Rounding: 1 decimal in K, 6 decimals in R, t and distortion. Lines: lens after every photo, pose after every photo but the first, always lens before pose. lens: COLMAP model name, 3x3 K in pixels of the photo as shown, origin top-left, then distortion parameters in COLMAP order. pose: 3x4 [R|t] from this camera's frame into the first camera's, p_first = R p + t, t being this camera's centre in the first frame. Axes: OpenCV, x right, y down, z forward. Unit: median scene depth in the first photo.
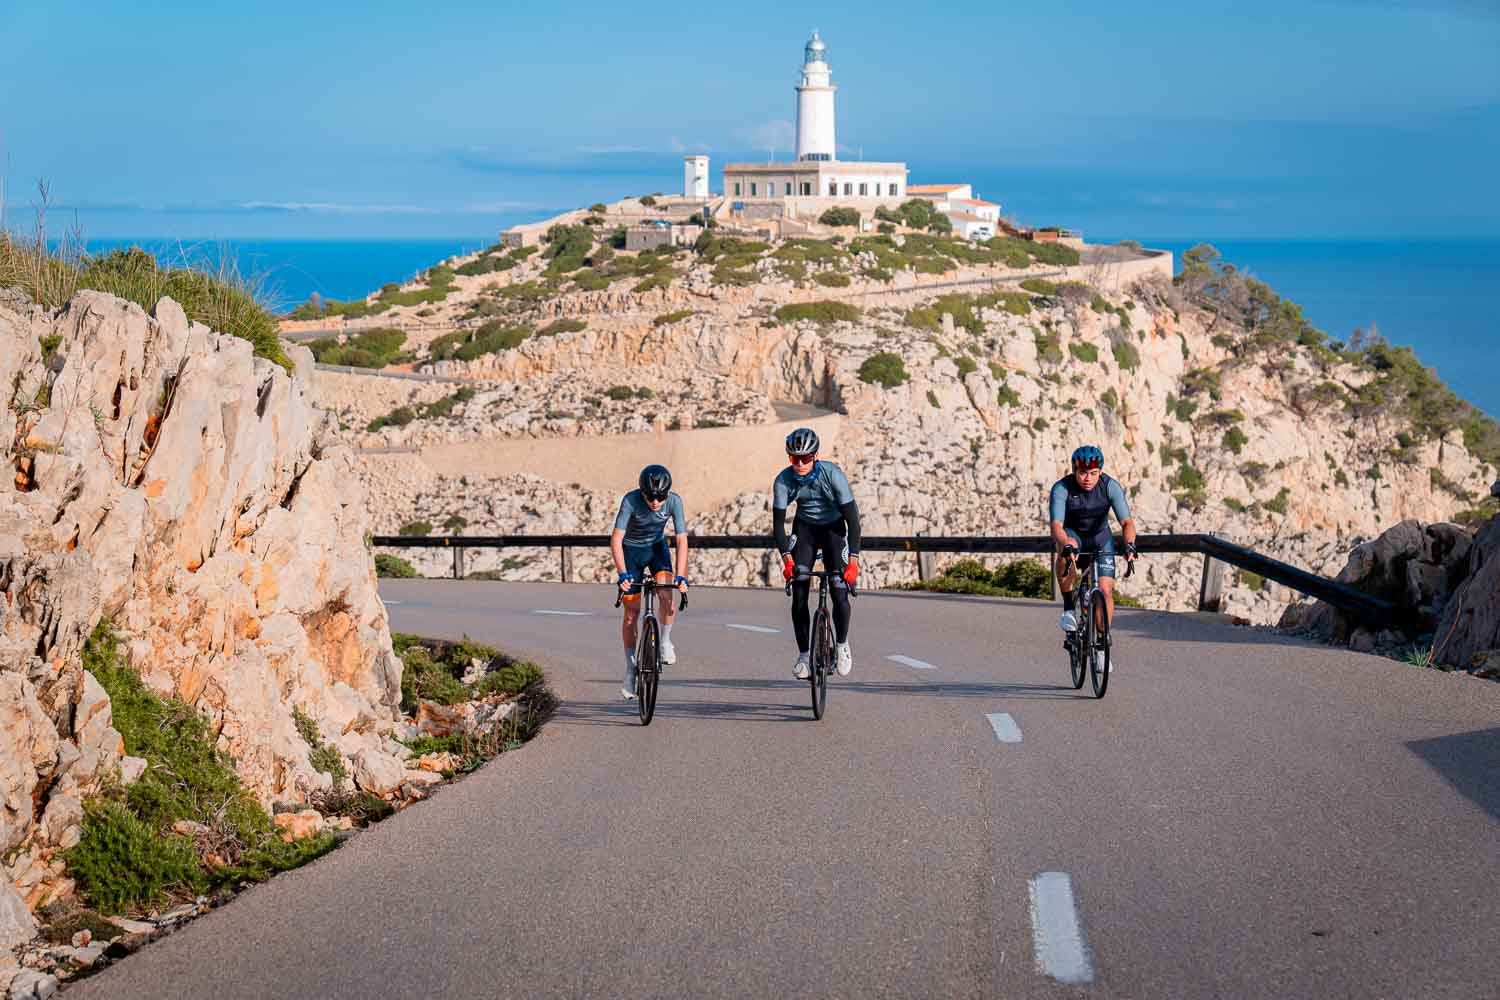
lens RADIAL K [[2805.3, 0, 750.0], [0, 2805.3, 500.0], [0, 0, 1]] dist [0.046851, -0.072761]
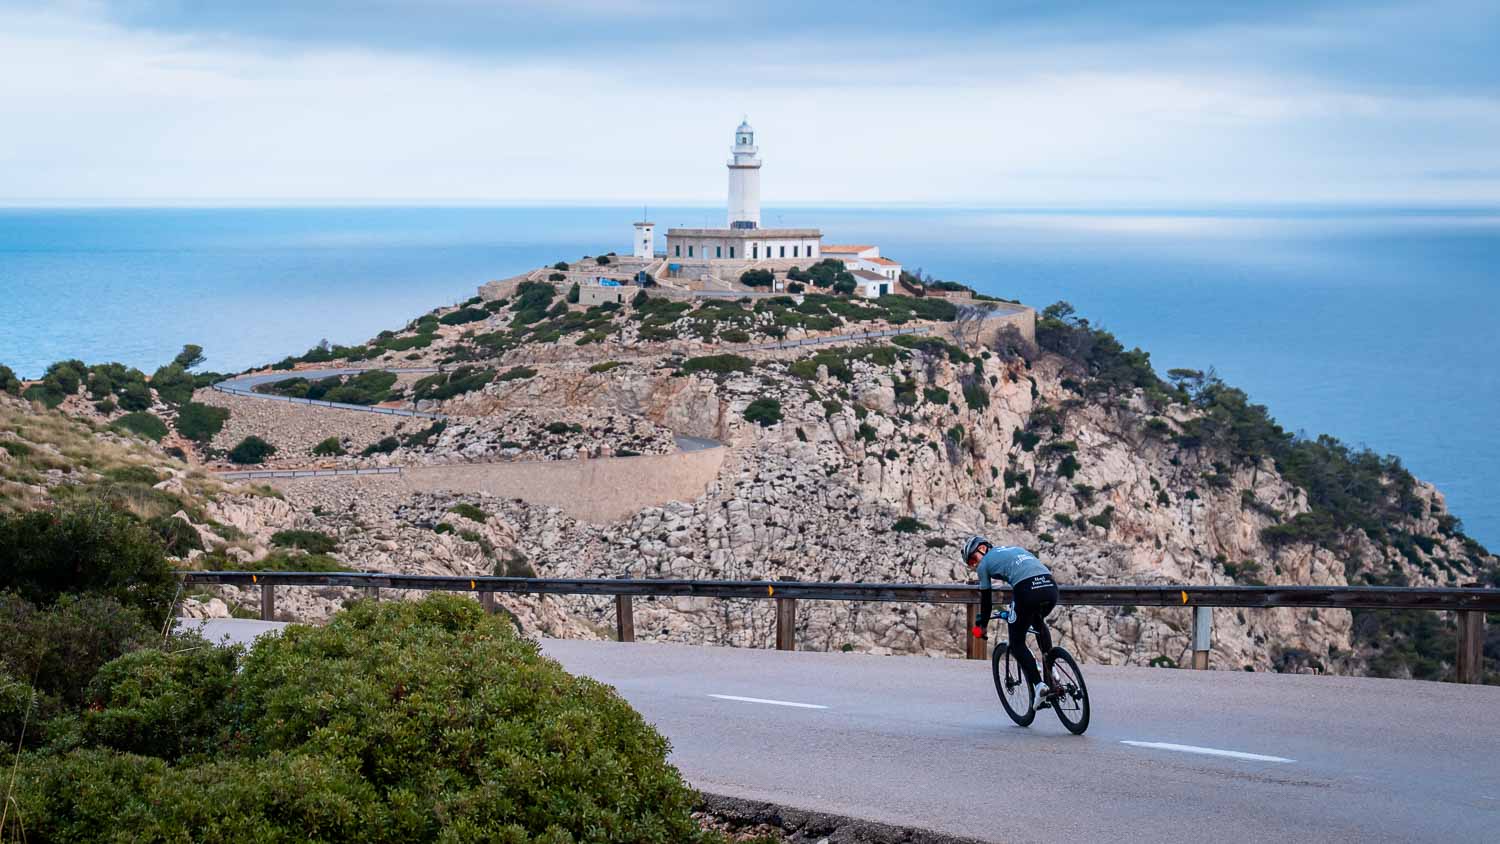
lens RADIAL K [[4459.6, 0, 750.0], [0, 4459.6, 422.0], [0, 0, 1]] dist [0.091719, 0.260379]
pose [[0.997785, 0.007447, -0.066098, 0.166157], [-0.008683, 0.999792, -0.018434, -0.003896], [0.065947, 0.018967, 0.997643, -0.968505]]
